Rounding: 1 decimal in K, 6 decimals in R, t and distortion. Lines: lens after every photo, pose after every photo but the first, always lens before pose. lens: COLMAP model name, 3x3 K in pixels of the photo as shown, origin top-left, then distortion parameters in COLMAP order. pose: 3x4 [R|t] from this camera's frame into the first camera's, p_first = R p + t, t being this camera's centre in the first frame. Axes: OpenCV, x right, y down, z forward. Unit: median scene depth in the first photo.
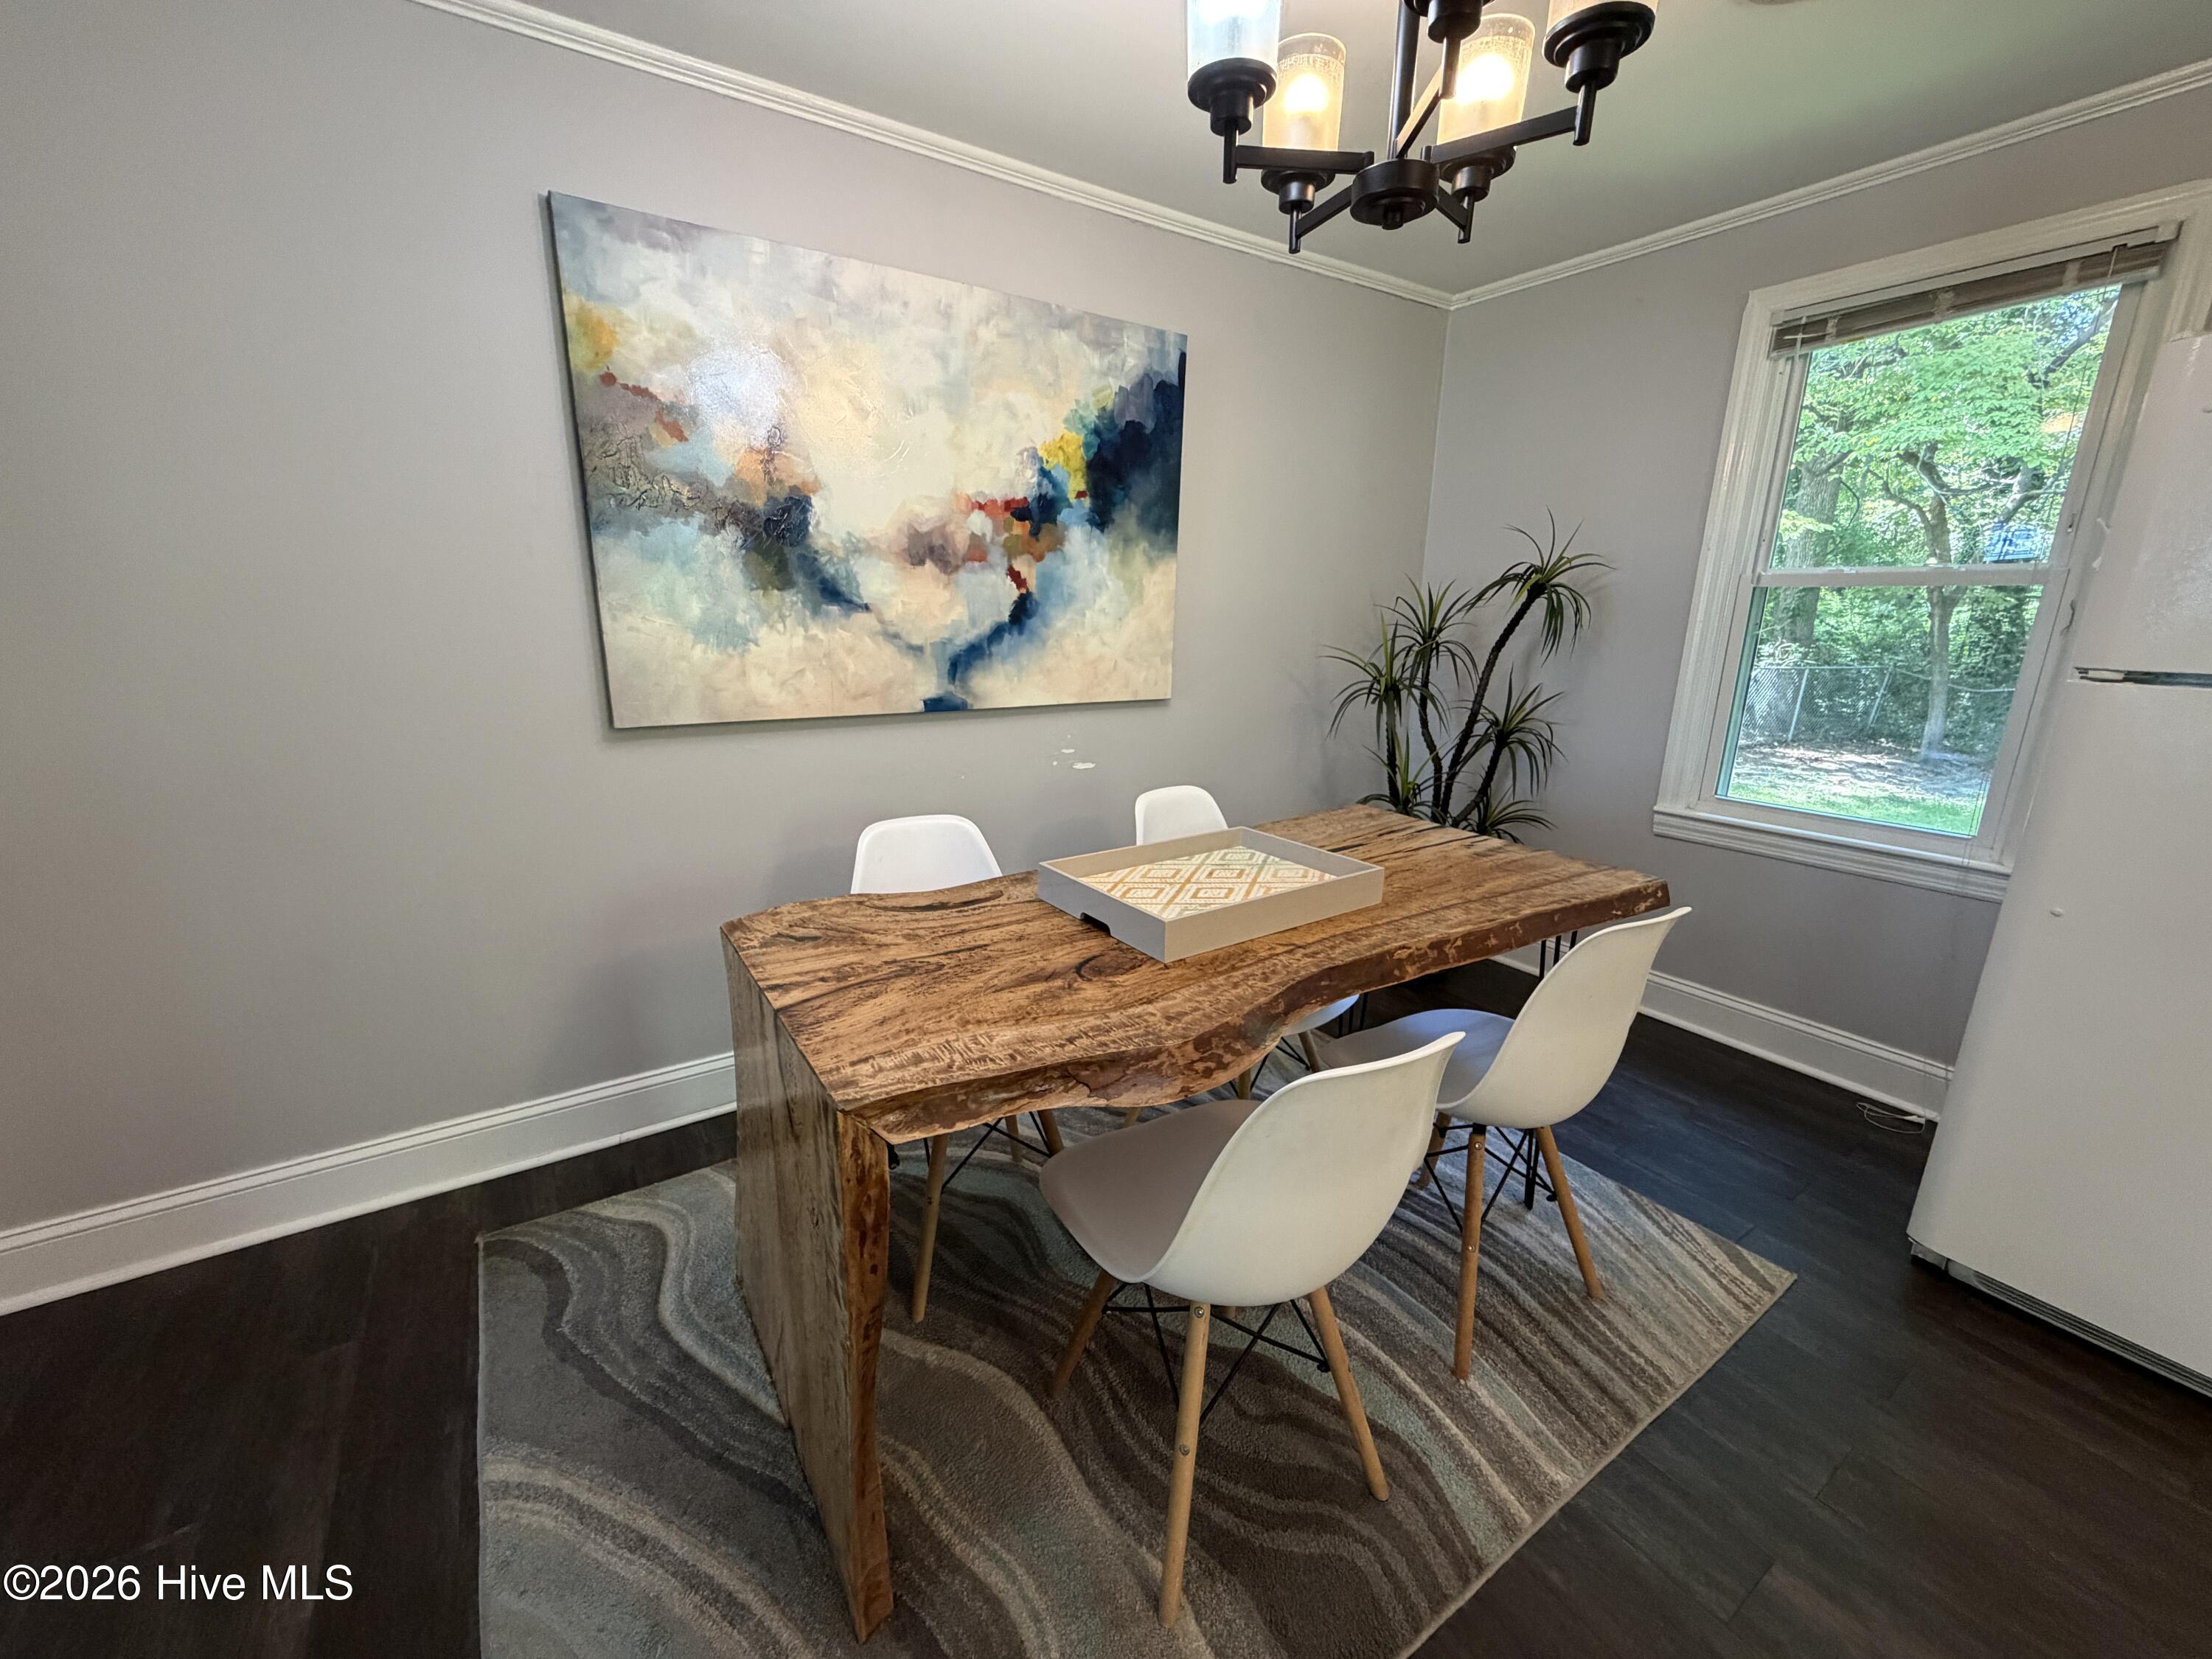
lens RADIAL K [[878.4, 0, 1121.5], [0, 878.4, 834.1], [0, 0, 1]] dist [-0.001588, -0.000105]
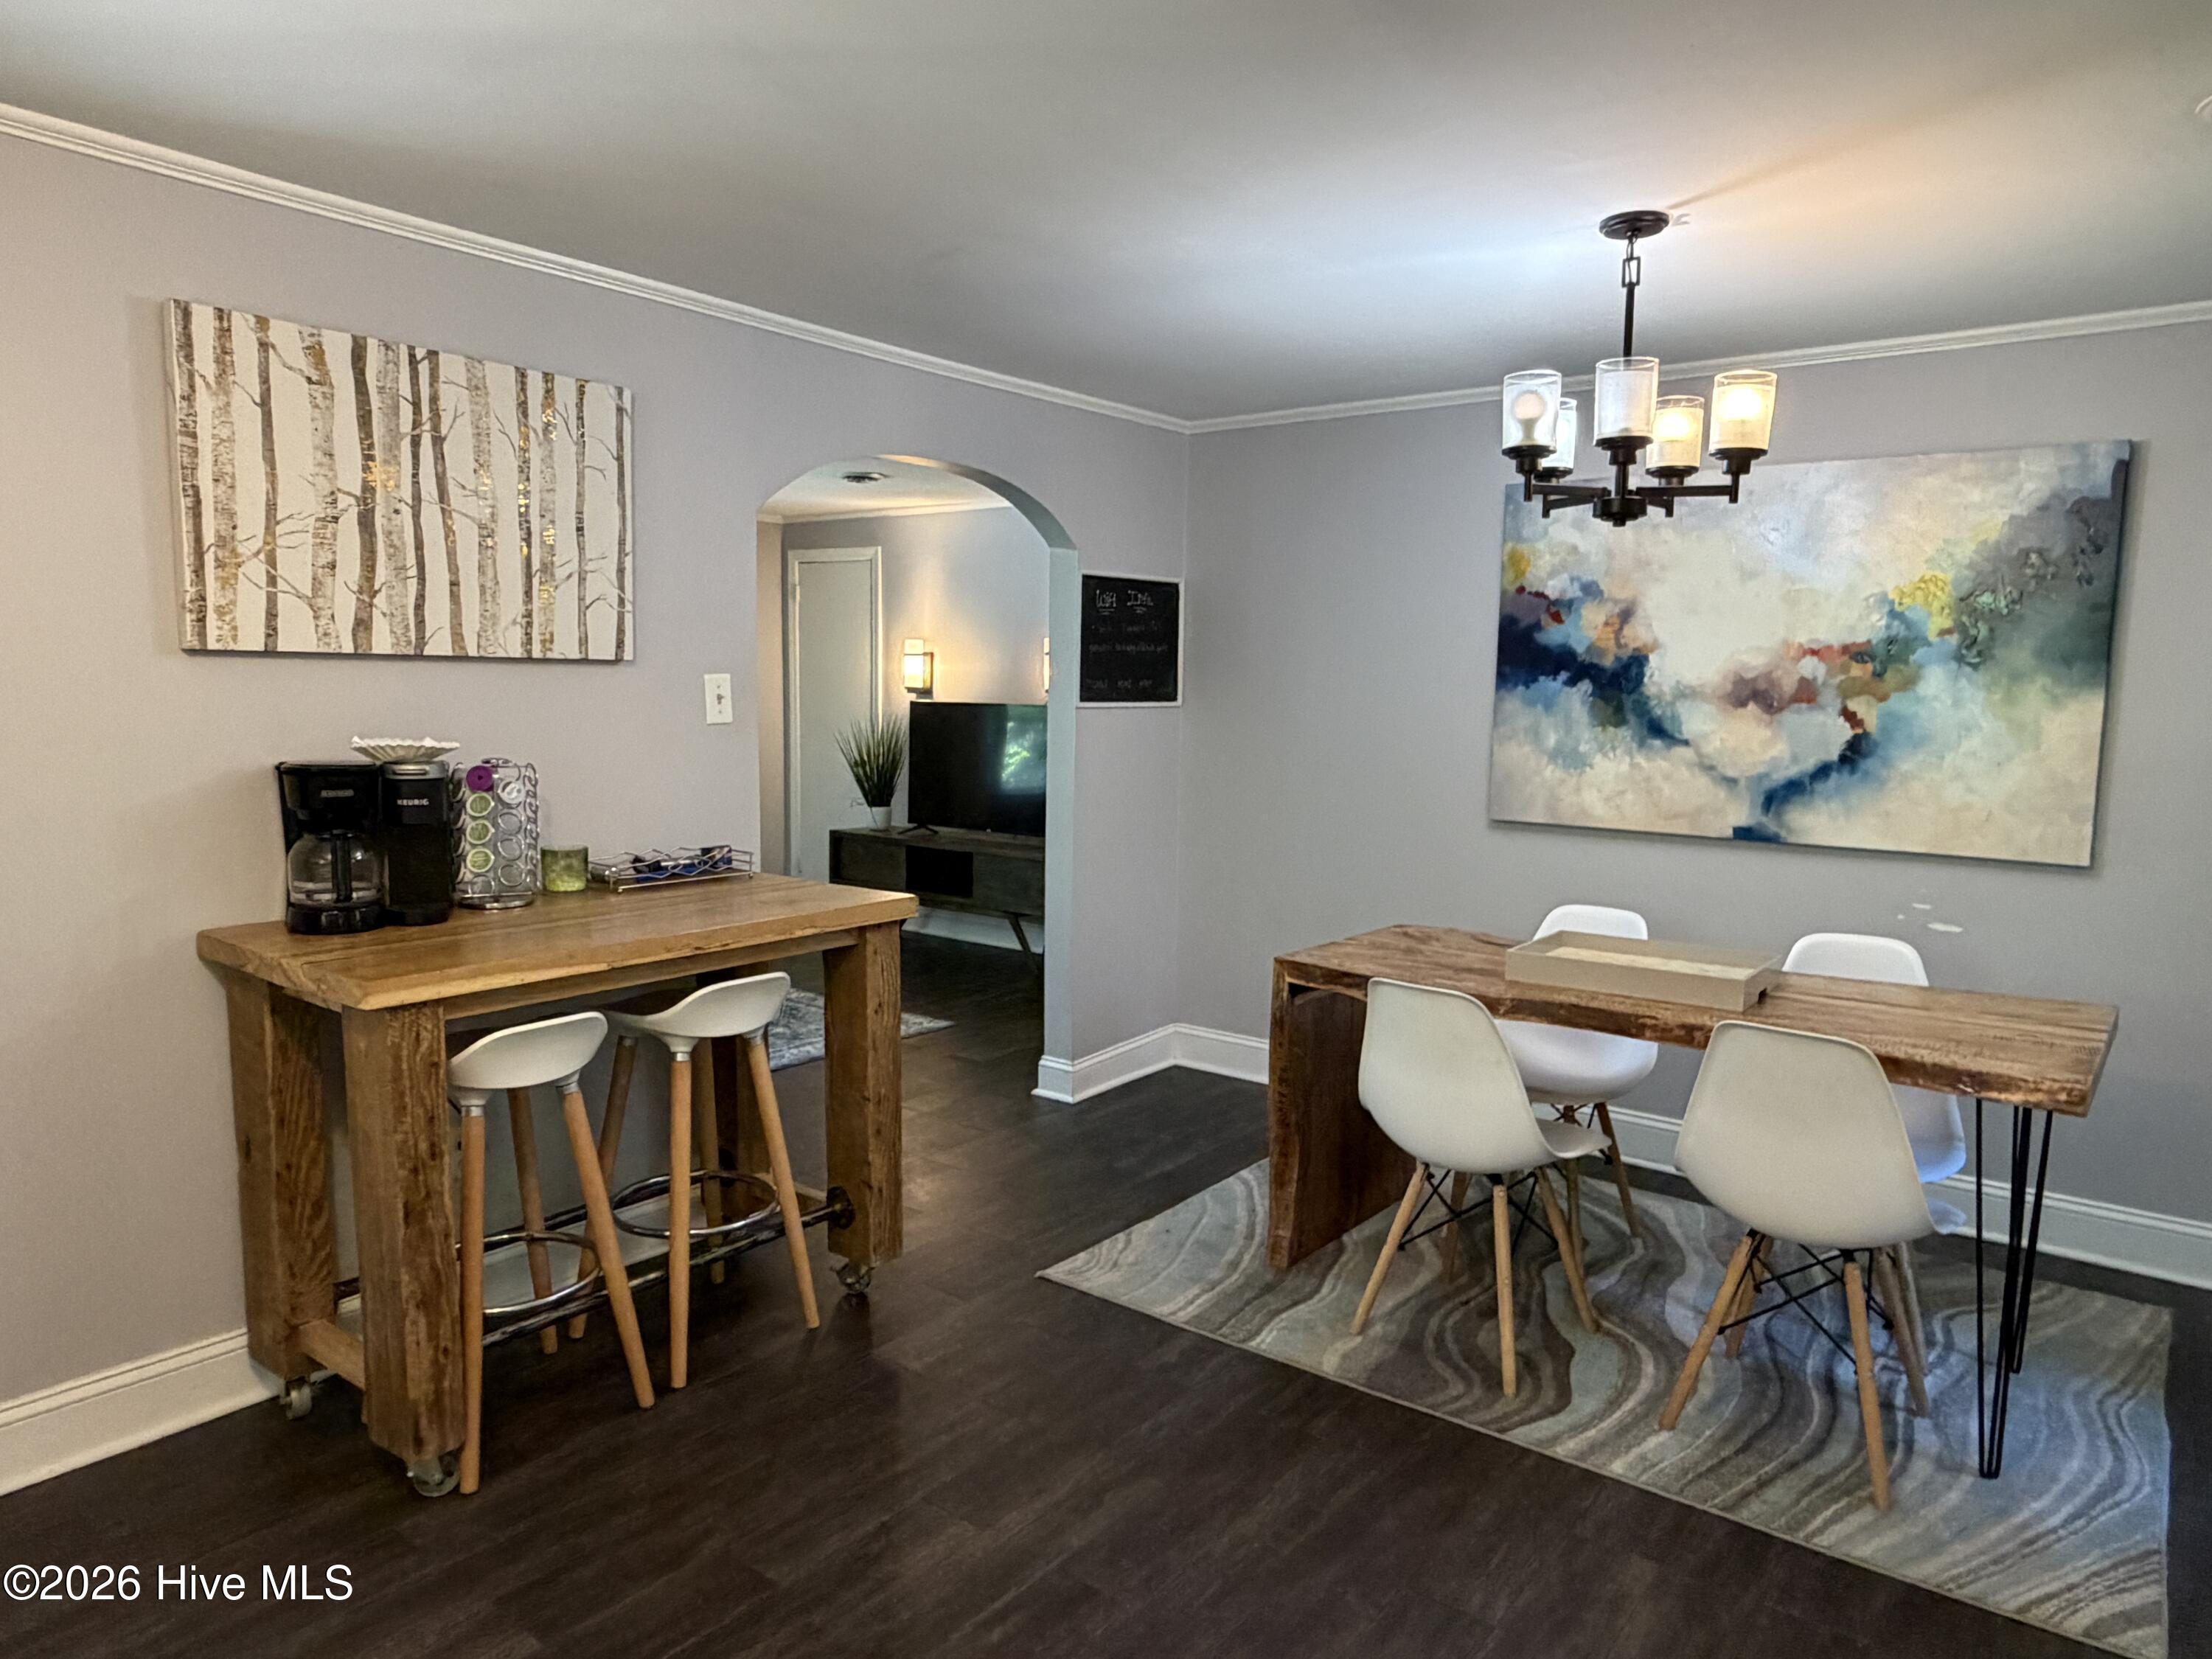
lens RADIAL K [[1395.7, 0, 1100.3], [0, 1395.7, 807.2], [0, 0, 1]] dist [-0.006324, 0.001637]
pose [[0.321988, 0.083080, -0.943091, 1.136622], [-0.244399, 0.969673, 0.001980, 0.009259], [0.914655, 0.229853, 0.332528, -0.282201]]
